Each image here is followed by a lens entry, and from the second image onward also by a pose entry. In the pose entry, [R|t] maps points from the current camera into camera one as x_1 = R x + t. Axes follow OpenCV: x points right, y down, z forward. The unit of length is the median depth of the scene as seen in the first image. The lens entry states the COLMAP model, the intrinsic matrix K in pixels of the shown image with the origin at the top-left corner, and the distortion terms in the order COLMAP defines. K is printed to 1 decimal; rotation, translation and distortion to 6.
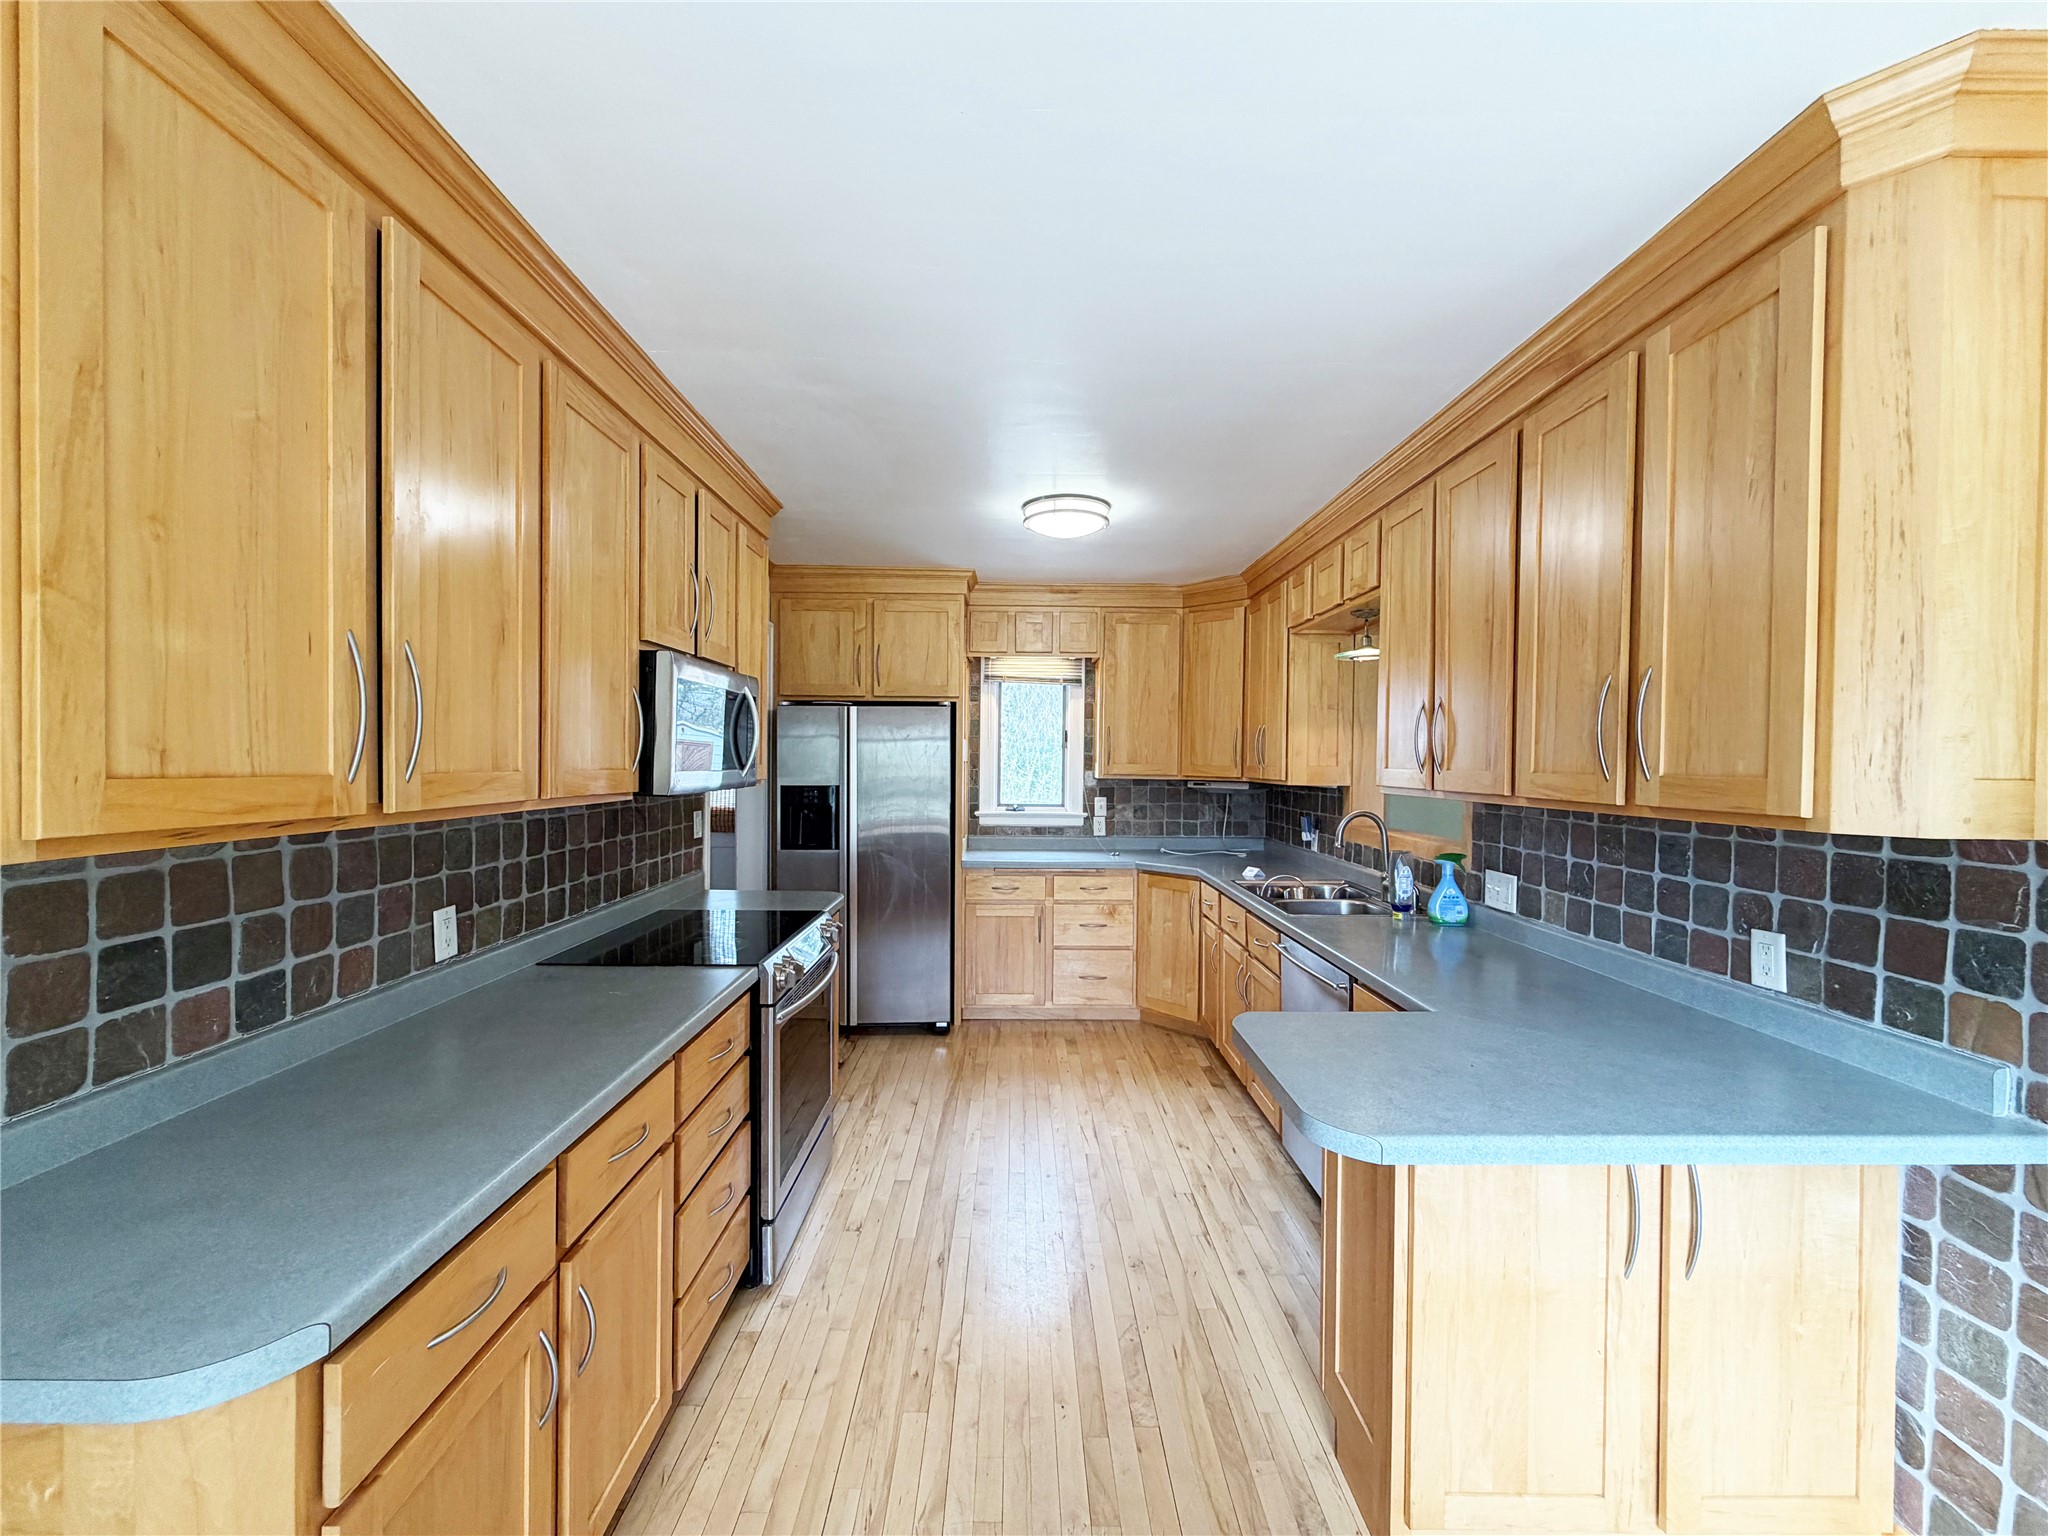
lens RADIAL K [[812.3, 0, 1024.0], [0, 812.3, 768.0], [0, 0, 1]] dist [0.000352, 0.000146]
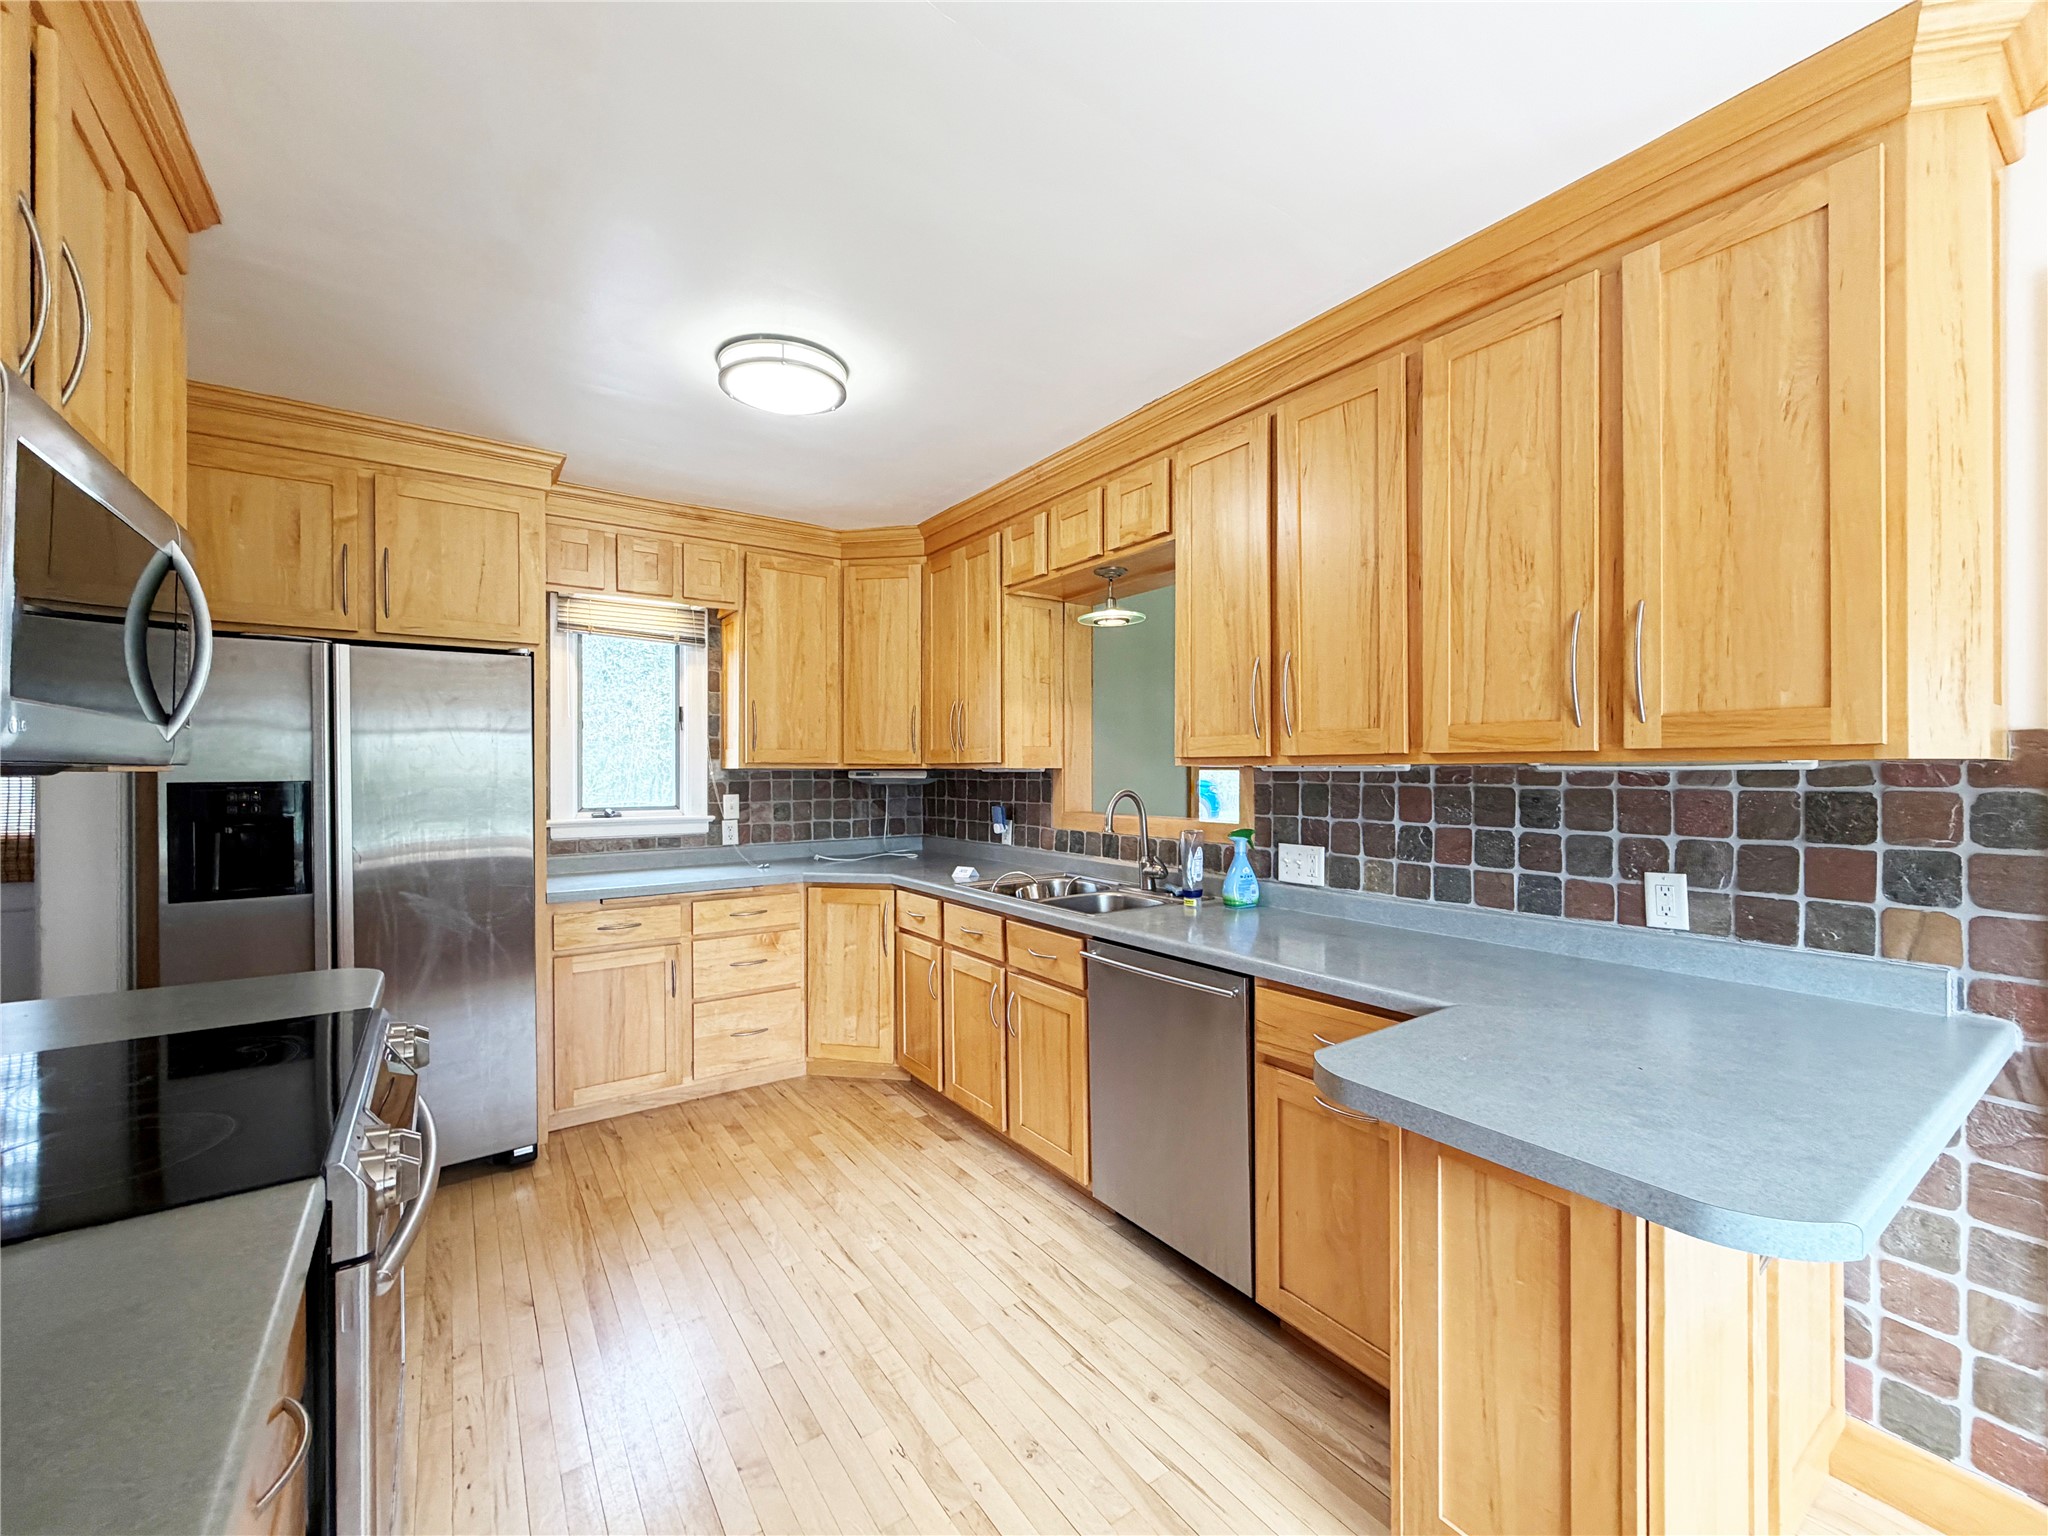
lens RADIAL K [[829.4, 0, 1024.0], [0, 829.4, 768.0], [0, 0, 1]] dist [-0.000346, 0.000423]
pose [[0.827426, -0.010620, 0.561475, -0.199914], [0.016867, 0.999840, -0.005944, 0.034527], [-0.561322, 0.014388, 0.827472, 0.334781]]
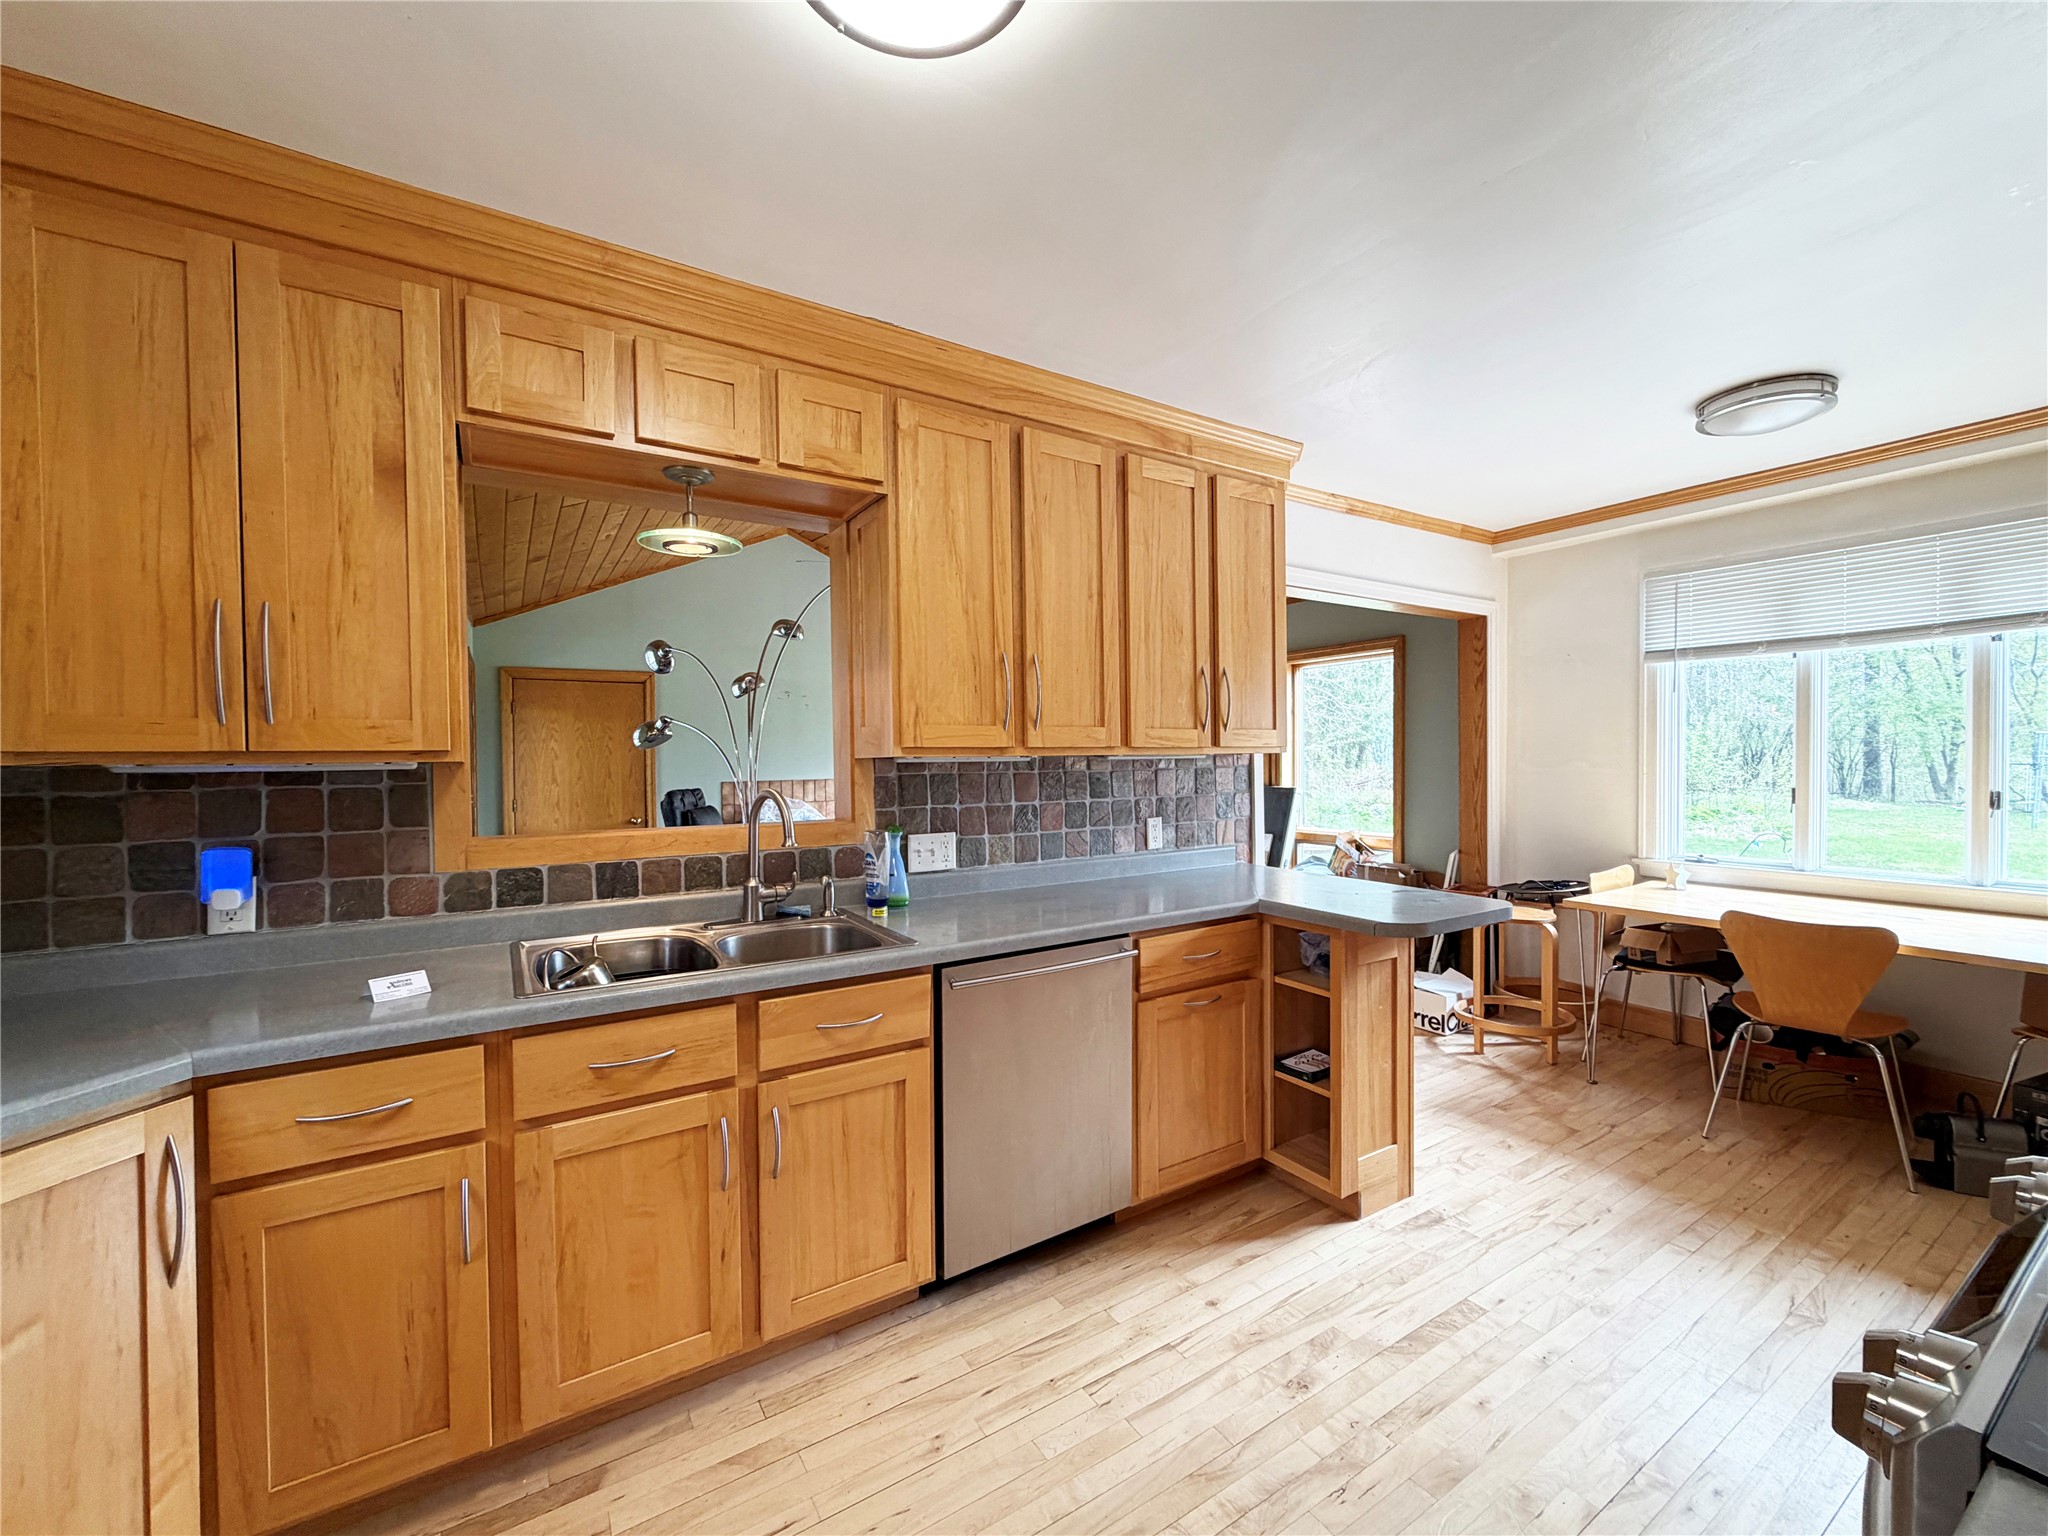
lens RADIAL K [[829.4, 0, 1024.0], [0, 829.4, 768.0], [0, 0, 1]] dist [-0.000346, 0.000423]
pose [[-0.525195, -0.013110, 0.850881, -0.288285], [0.015123, 0.999580, 0.024735, 0.023439], [-0.850848, 0.025859, -0.524775, 1.268439]]
